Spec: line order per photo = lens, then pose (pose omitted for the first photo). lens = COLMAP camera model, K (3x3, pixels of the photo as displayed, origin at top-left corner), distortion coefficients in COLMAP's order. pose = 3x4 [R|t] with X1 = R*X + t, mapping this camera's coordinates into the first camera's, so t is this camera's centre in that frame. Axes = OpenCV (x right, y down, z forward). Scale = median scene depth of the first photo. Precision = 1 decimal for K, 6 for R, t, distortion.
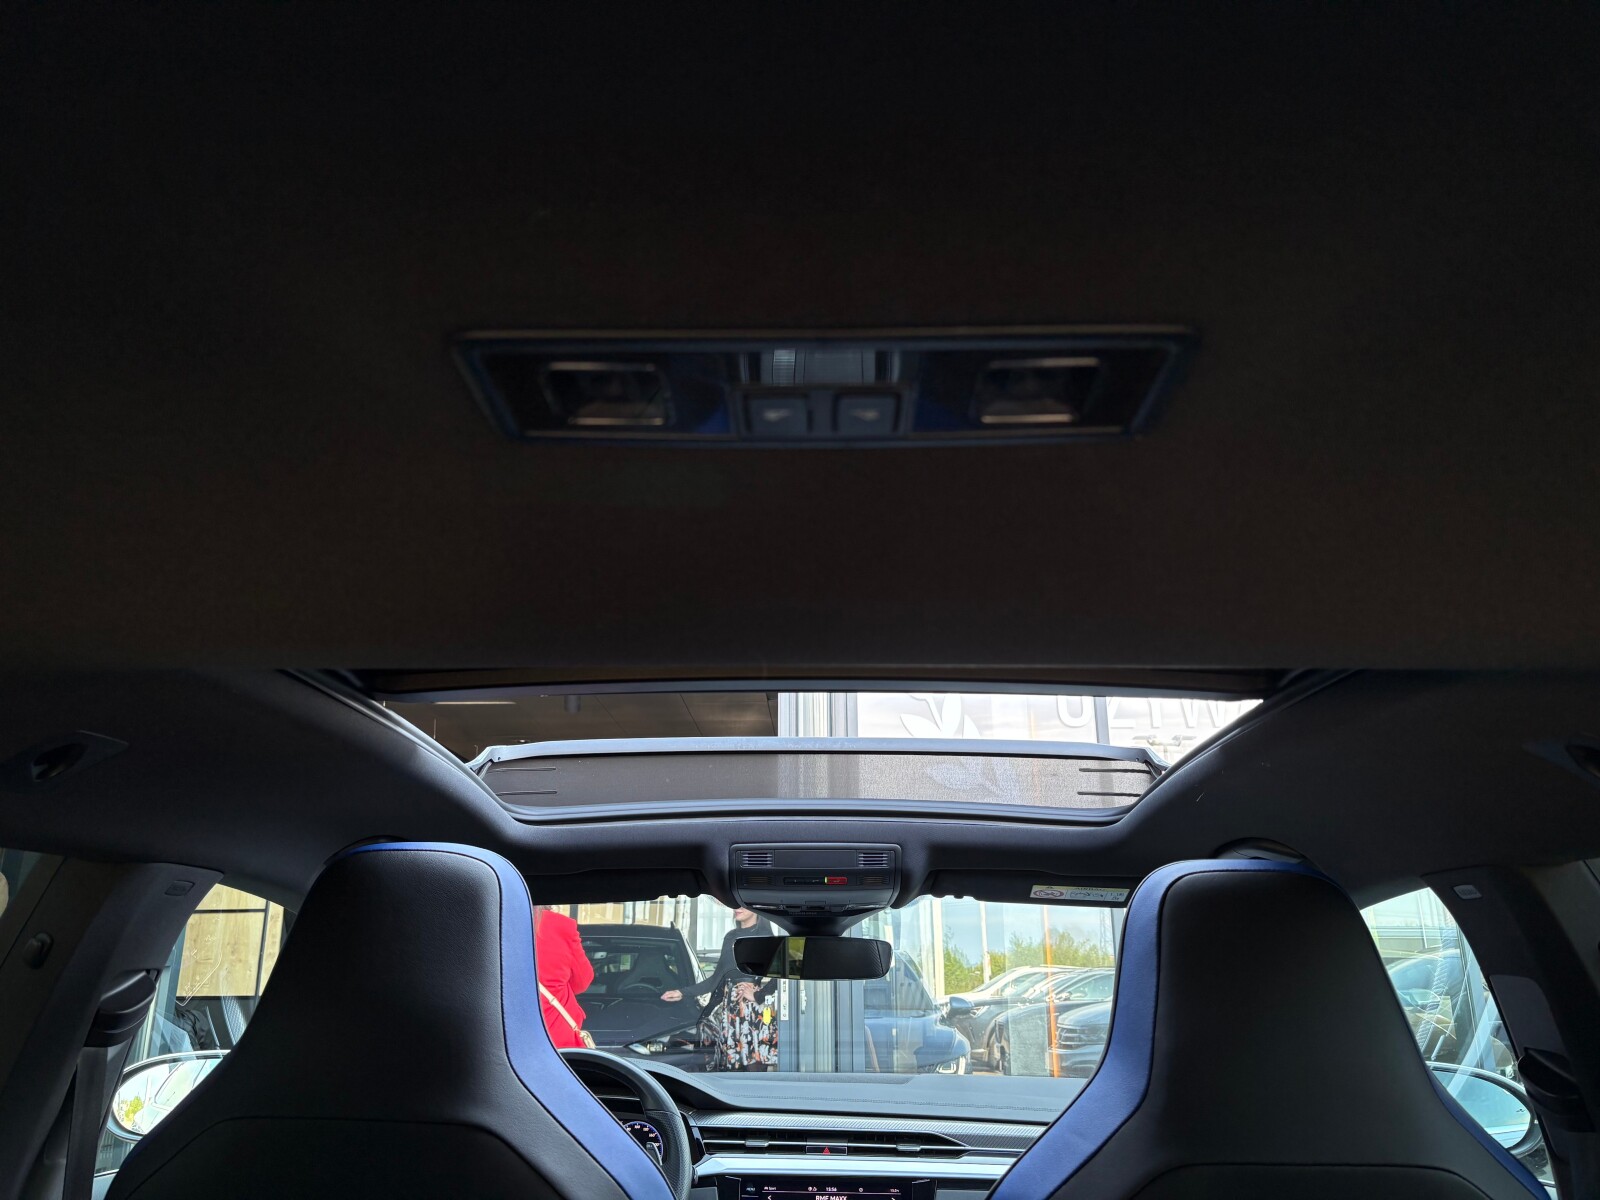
lens RADIAL K [[1250.7, 0, 800.6], [0, 1250.7, 594.9], [0, 0, 1]] dist [0.023025, -0.026806]
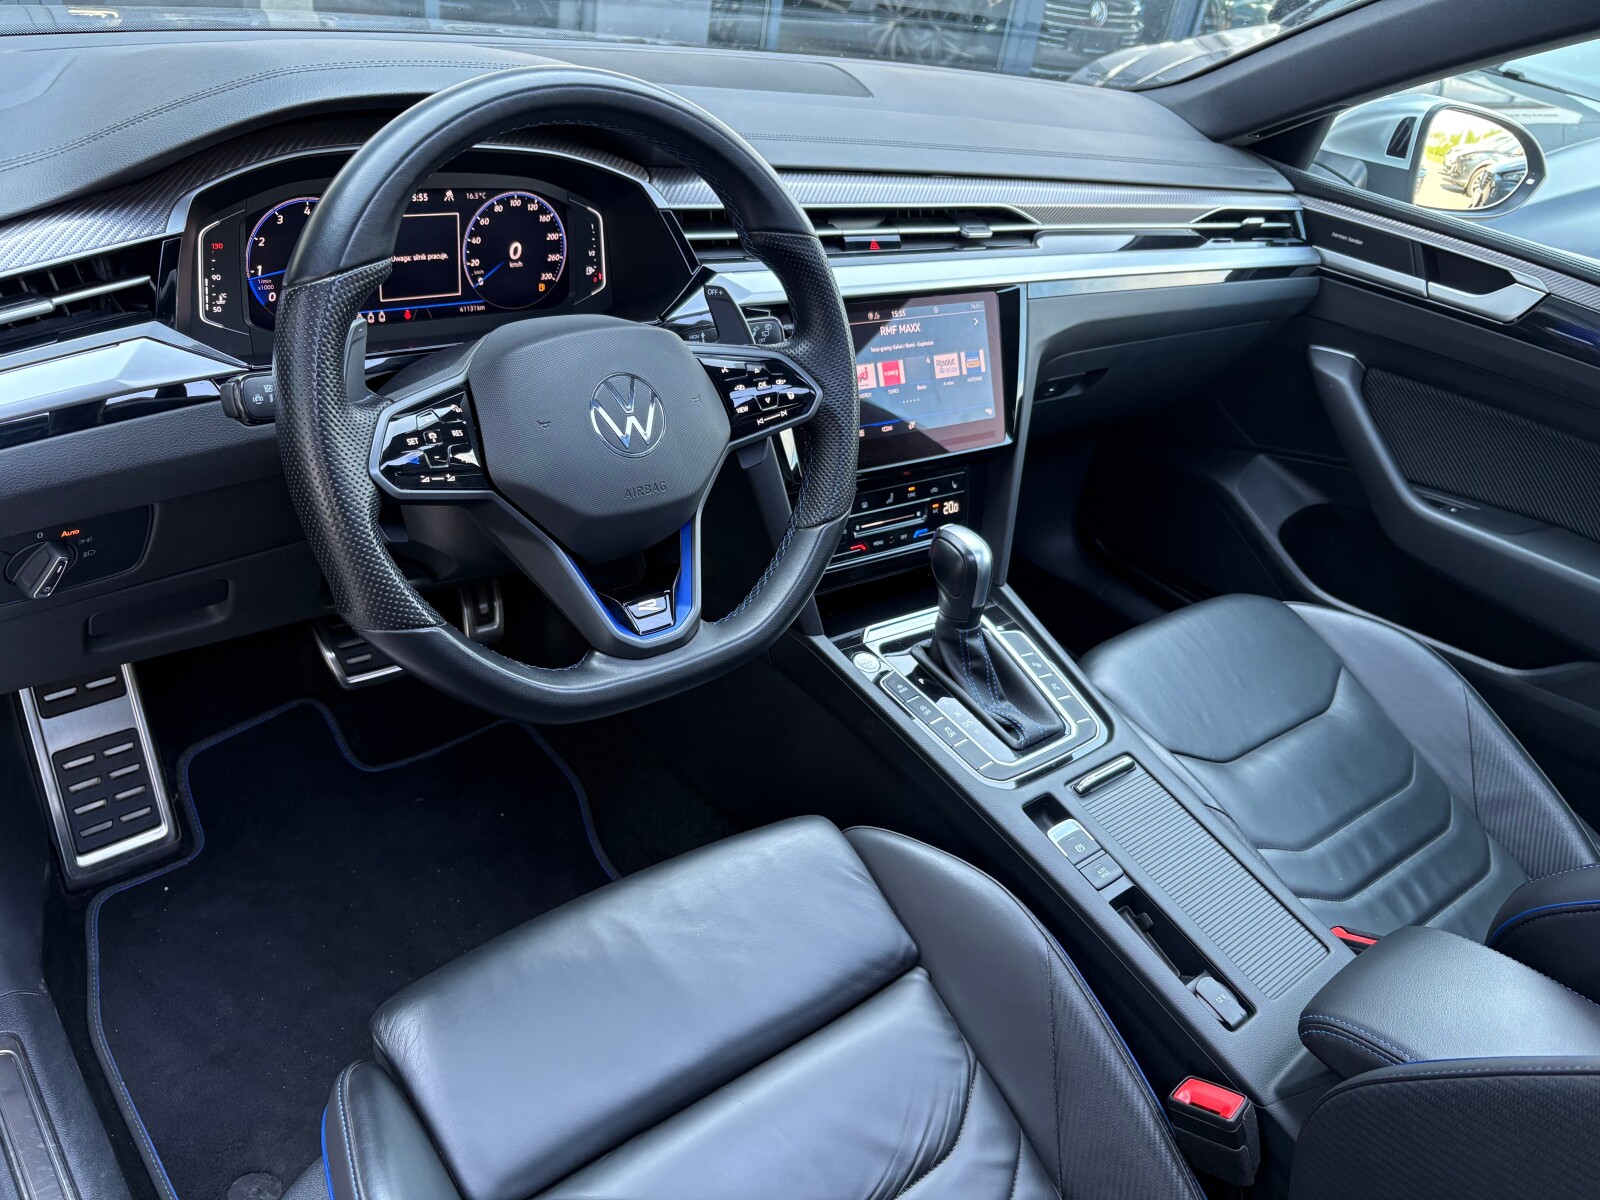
lens RADIAL K [[1250.7, 0, 812.6], [0, 1250.7, 608.8], [0, 0, 1]] dist [0.023025, -0.026806]
pose [[0.737139, -0.247247, 0.628884, -0.372985], [-0.340890, 0.667497, 0.661998, 0.185412], [-0.583455, -0.702365, 0.407754, 0.650558]]
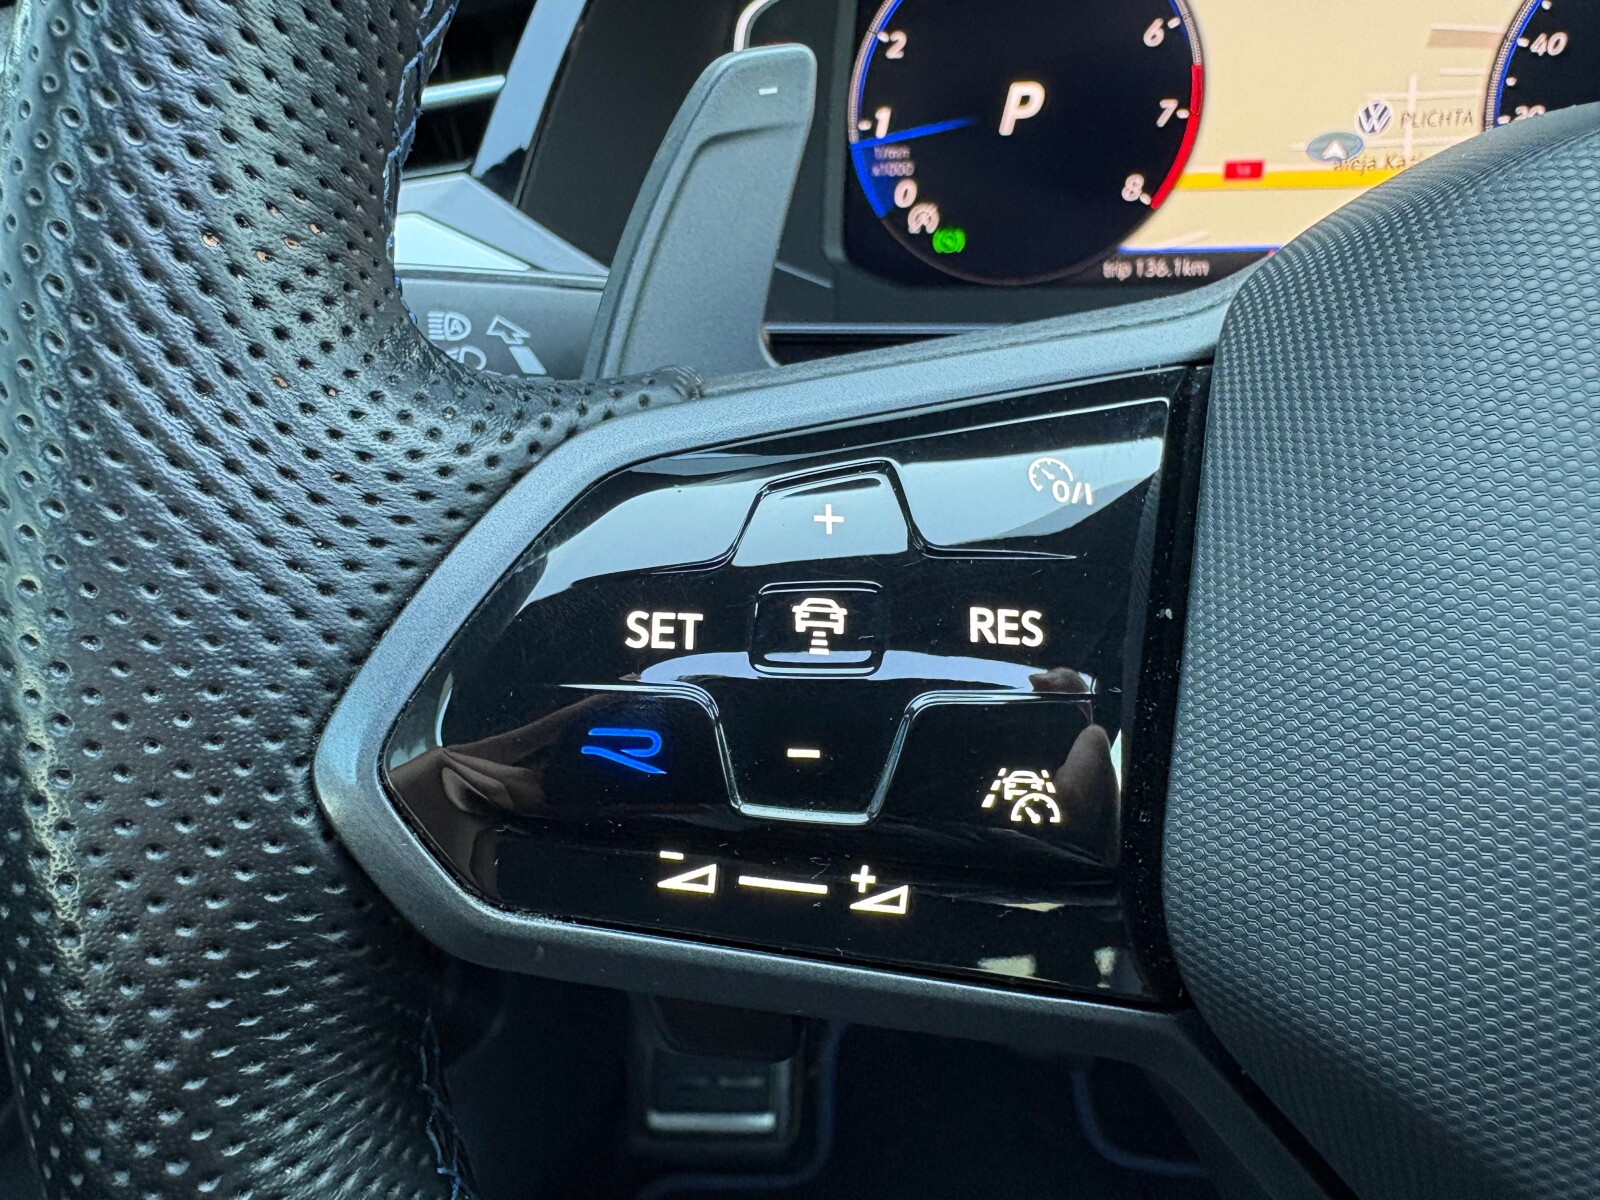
lens RADIAL K [[1250.7, 0, 683.8], [0, 1250.7, 586.7], [0, 0, 1]] dist [0.023025, -0.026806]
pose [[0.990337, 0.006070, -0.138548, -0.225137], [0.092478, 0.715580, 0.692382, 0.370975], [0.103345, -0.698504, 0.708105, 0.839845]]
